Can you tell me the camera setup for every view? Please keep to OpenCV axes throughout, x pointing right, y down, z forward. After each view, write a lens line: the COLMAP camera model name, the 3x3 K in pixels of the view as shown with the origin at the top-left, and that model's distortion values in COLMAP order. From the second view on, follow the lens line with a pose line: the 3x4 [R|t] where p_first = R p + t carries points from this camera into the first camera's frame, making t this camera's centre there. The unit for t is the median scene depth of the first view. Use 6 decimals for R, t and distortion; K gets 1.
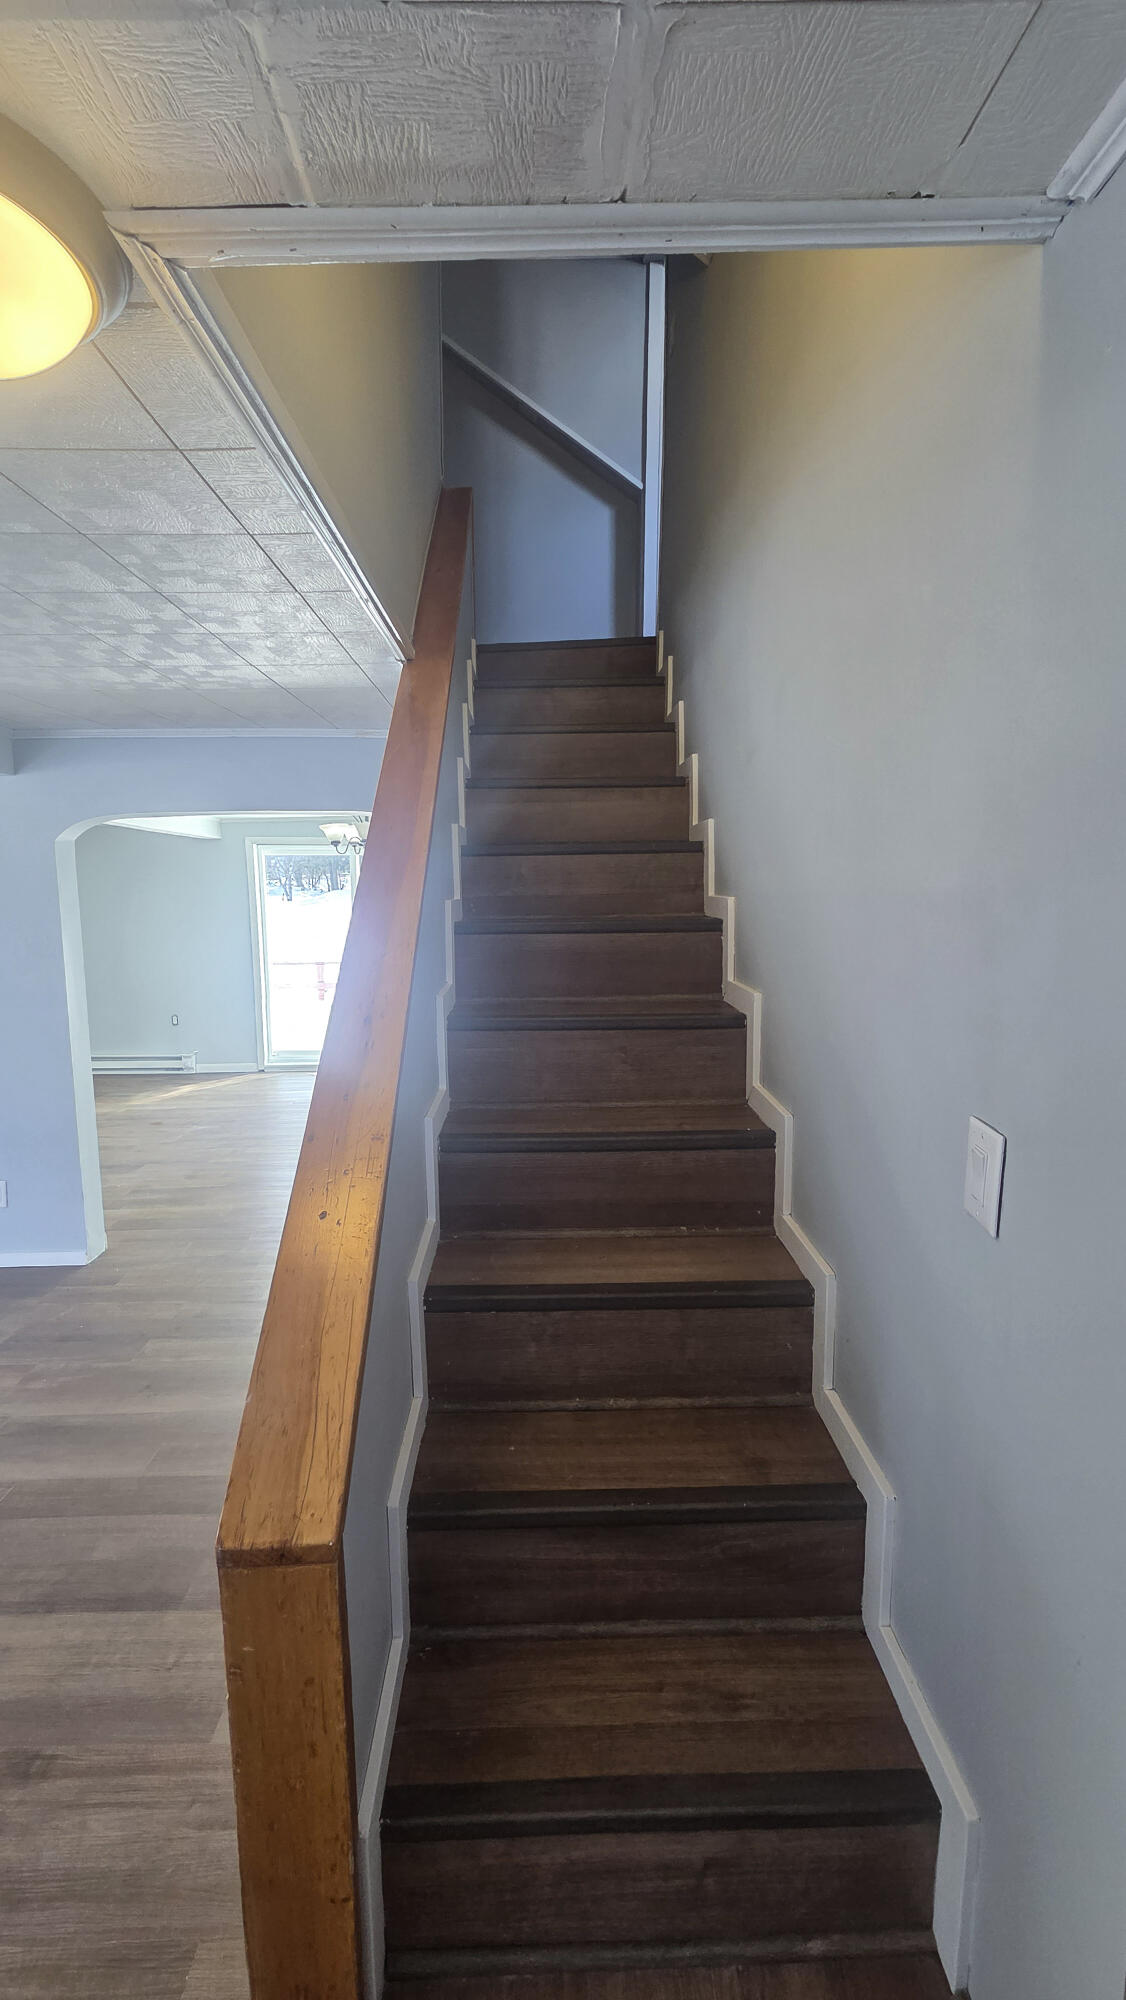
lens RADIAL K [[821.3, 0, 559.4], [0, 821.3, 1001.7], [0, 0, 1]] dist [0.007132, 0.000533]
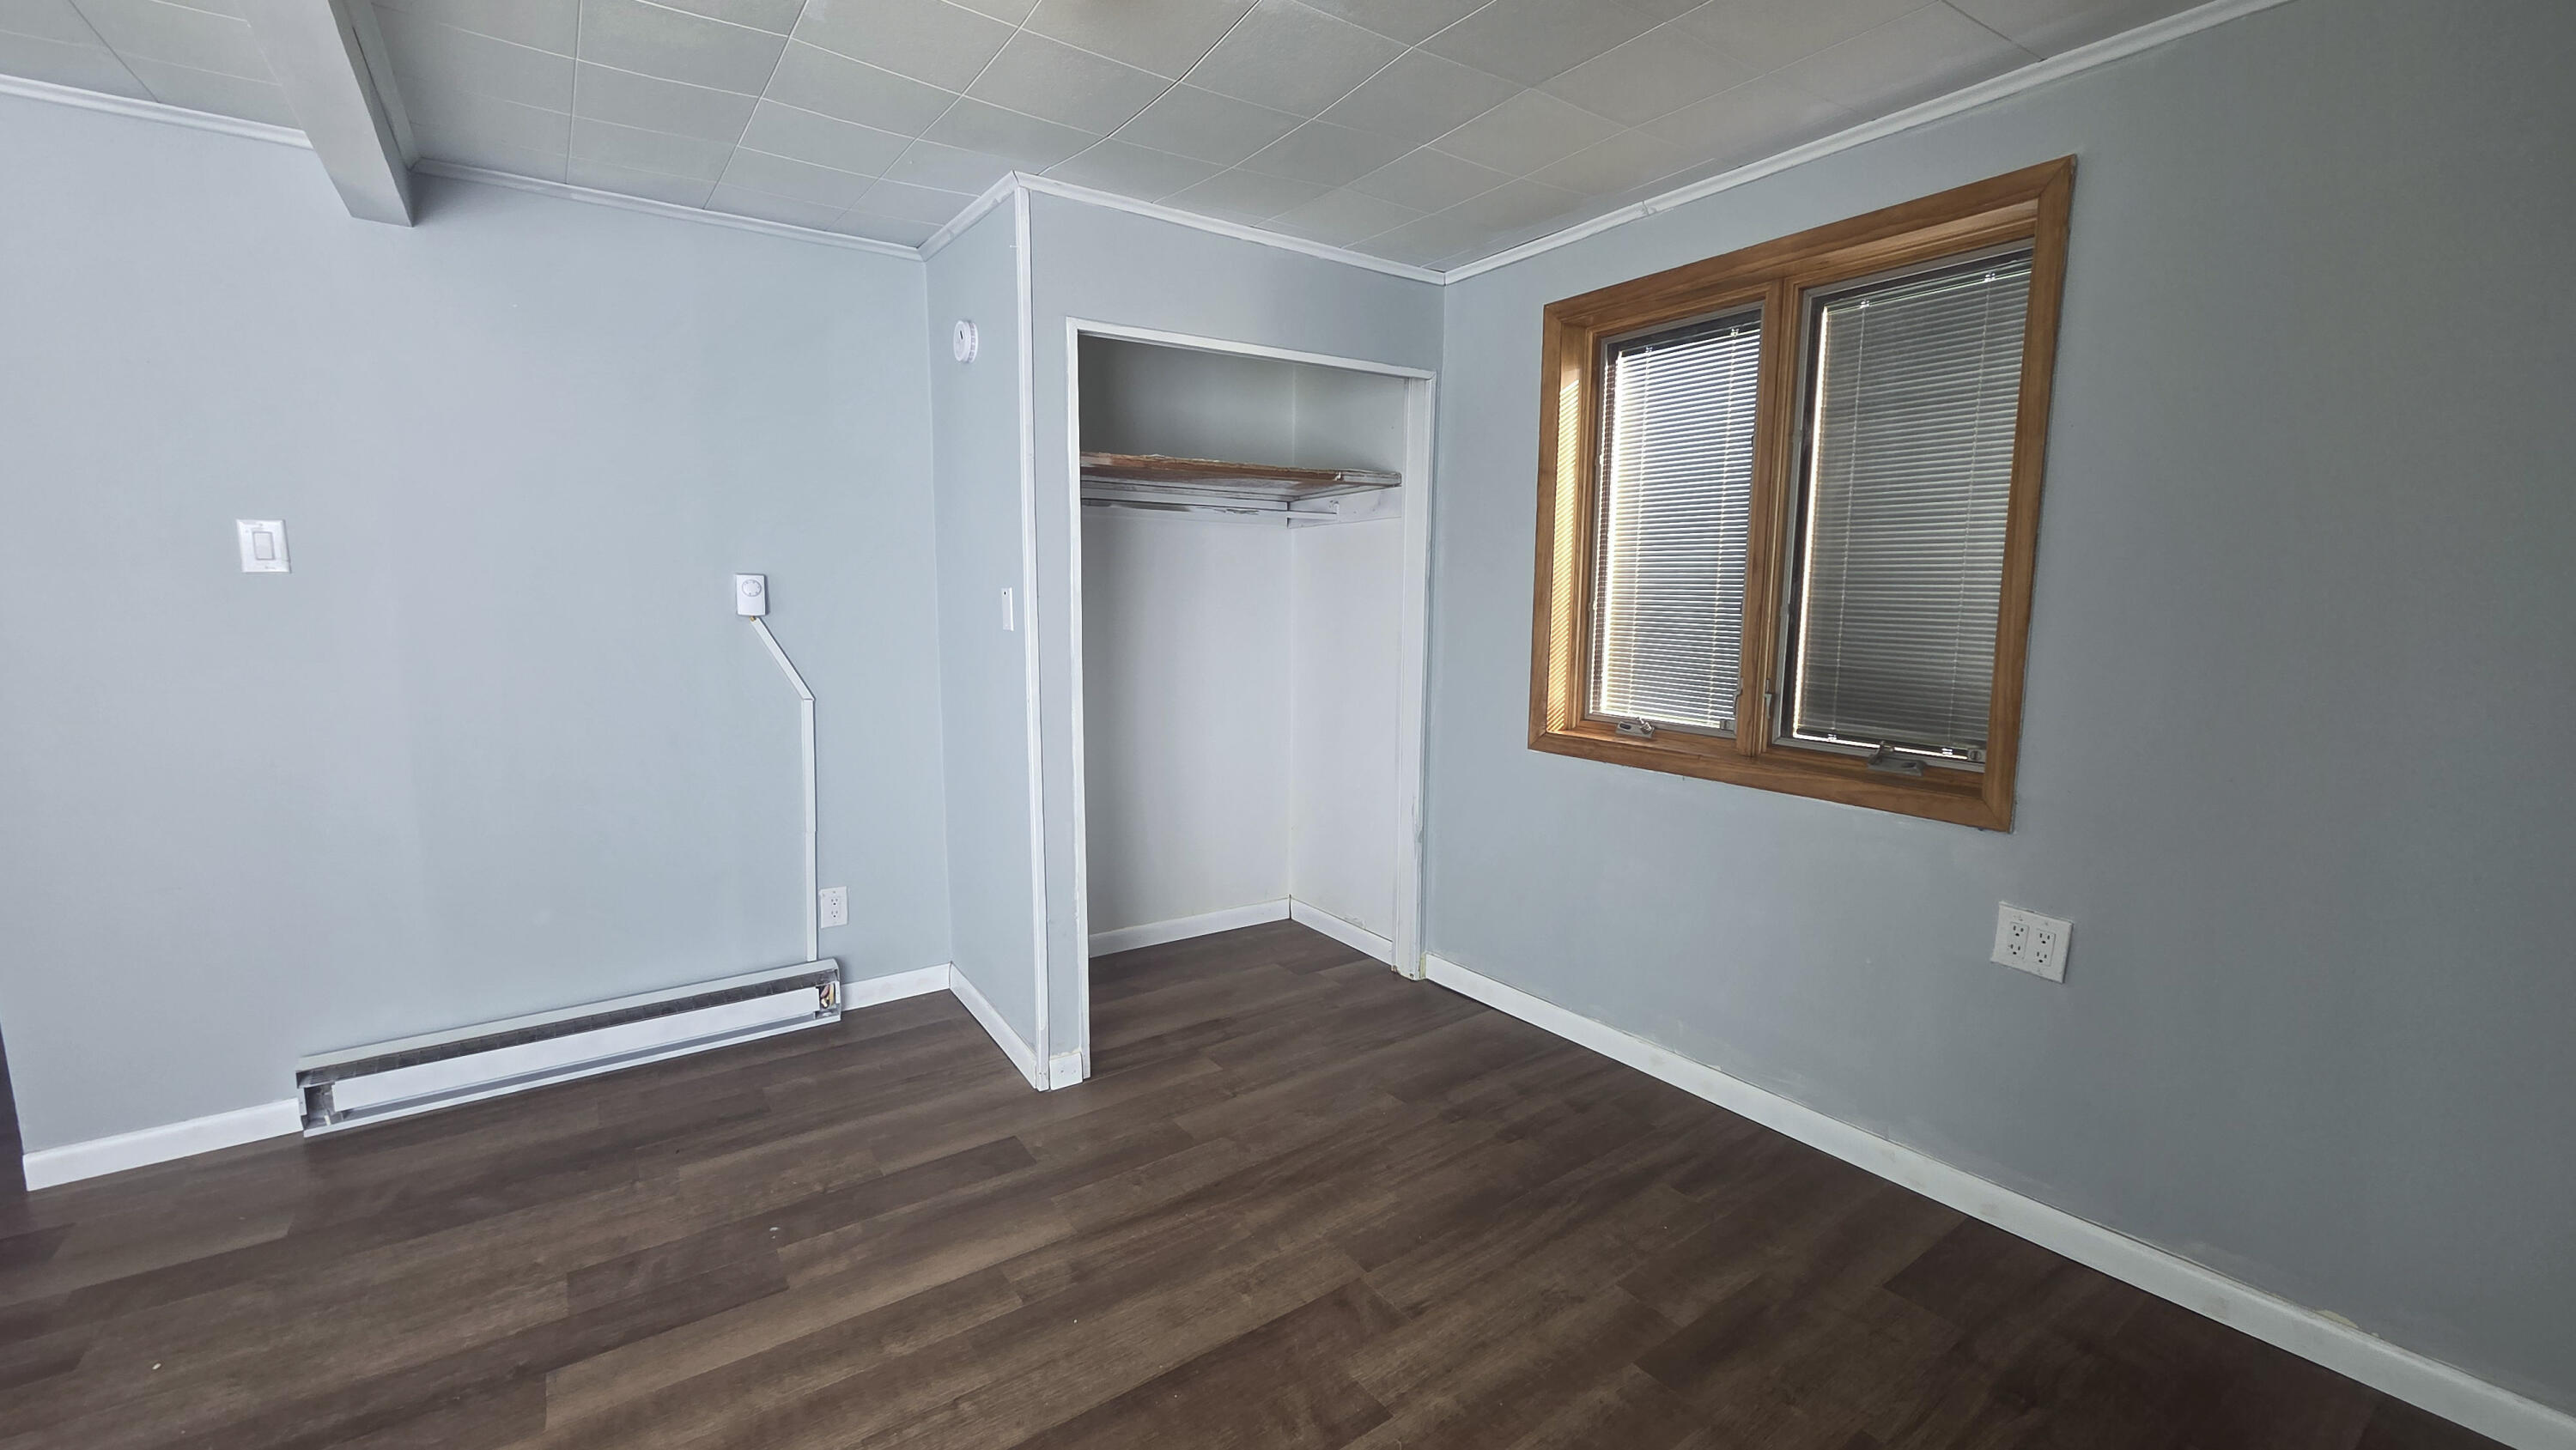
lens RADIAL K [[1057.7, 0, 1295.3], [0, 1057.7, 720.7], [0, 0, 1]] dist [0.007132, 0.000533]
pose [[-0.835282, 0.076351, -0.544495, -1.004007], [-0.068165, 0.968291, 0.240347, -0.177616], [0.545580, 0.237873, -0.803591, 2.167221]]
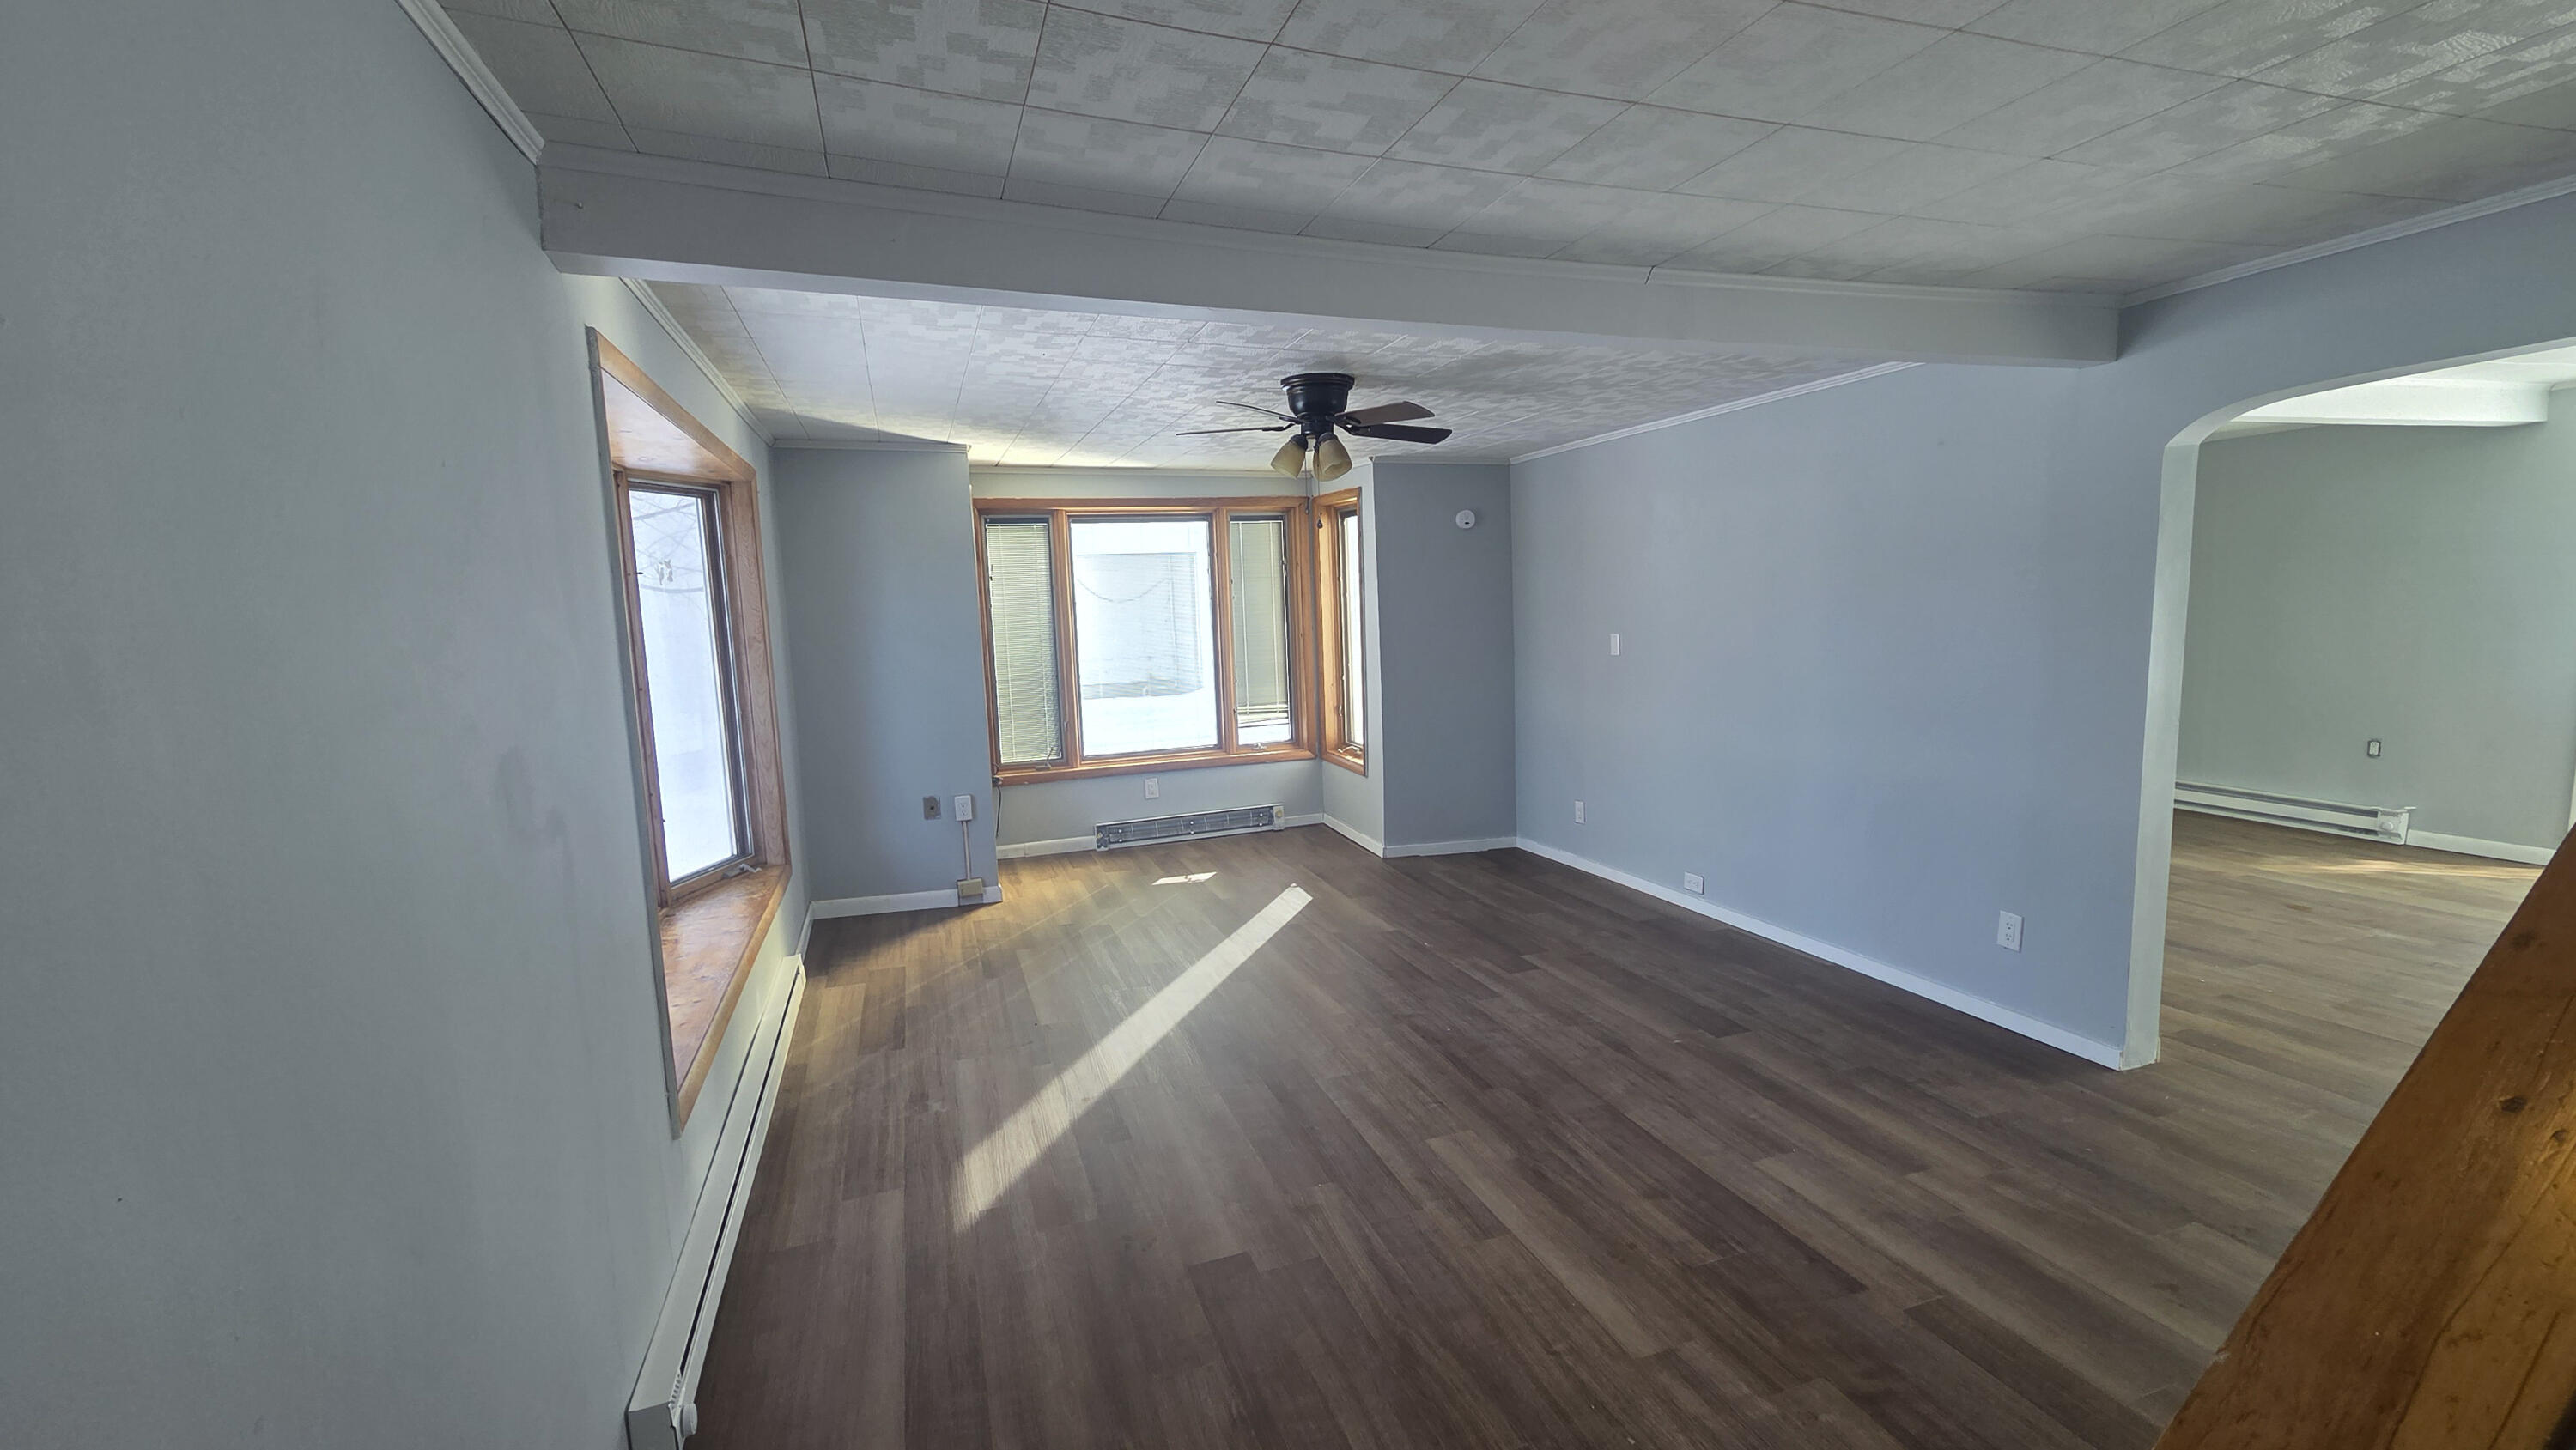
lens RADIAL K [[1057.7, 0, 1295.3], [0, 1057.7, 720.7], [0, 0, 1]] dist [0.007132, 0.000533]
pose [[0.314957, 0.105614, -0.943211, 0.013823], [-0.089202, 0.992684, 0.081367, 0.023861], [0.944905, 0.058509, 0.322074, 0.062568]]
